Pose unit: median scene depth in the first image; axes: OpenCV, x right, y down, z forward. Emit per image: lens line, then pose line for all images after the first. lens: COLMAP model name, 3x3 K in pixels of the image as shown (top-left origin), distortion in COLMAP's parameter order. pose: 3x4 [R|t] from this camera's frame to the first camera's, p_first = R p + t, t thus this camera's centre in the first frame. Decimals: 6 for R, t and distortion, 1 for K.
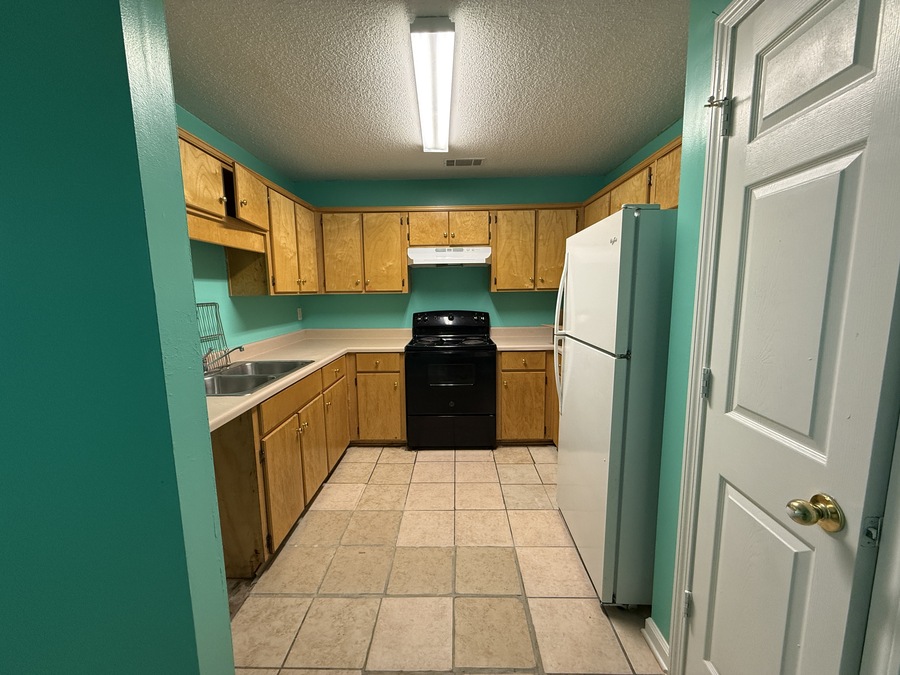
lens RADIAL K [[358.9, 0, 449.7], [0, 358.9, 337.8], [0, 0, 1]] dist [-0.002071, 0.000282]
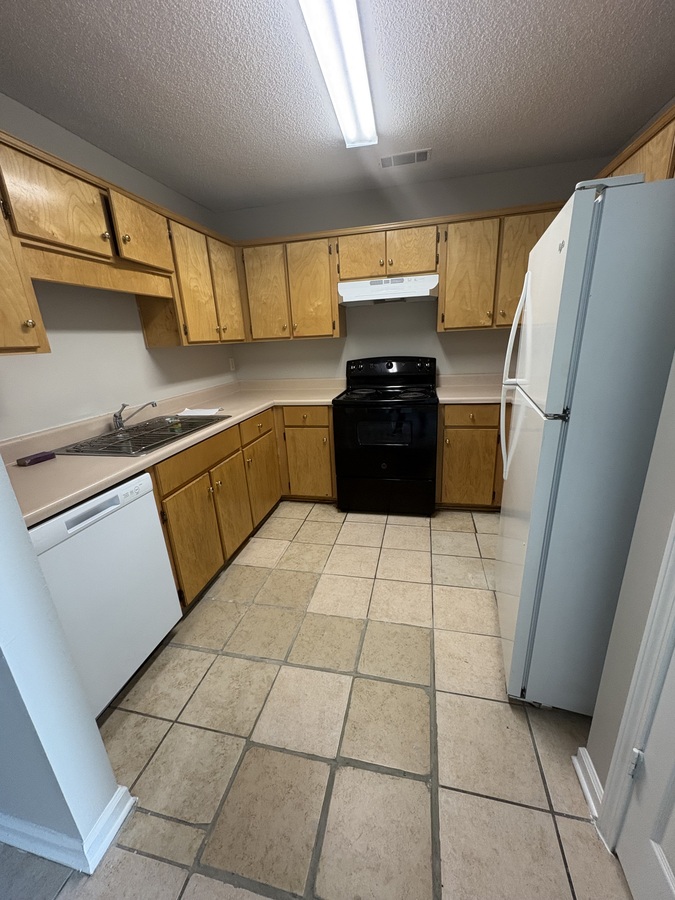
lens RADIAL K [[358.9, 0, 337.1], [0, 358.9, 452.1], [0, 0, 1]] dist [-0.002610, 0.001039]
pose [[0.977092, 0.027205, -0.211071, 0.097371], [0.012199, 0.983006, 0.183169, -0.012058], [0.212468, -0.181548, 0.960155, 0.134372]]
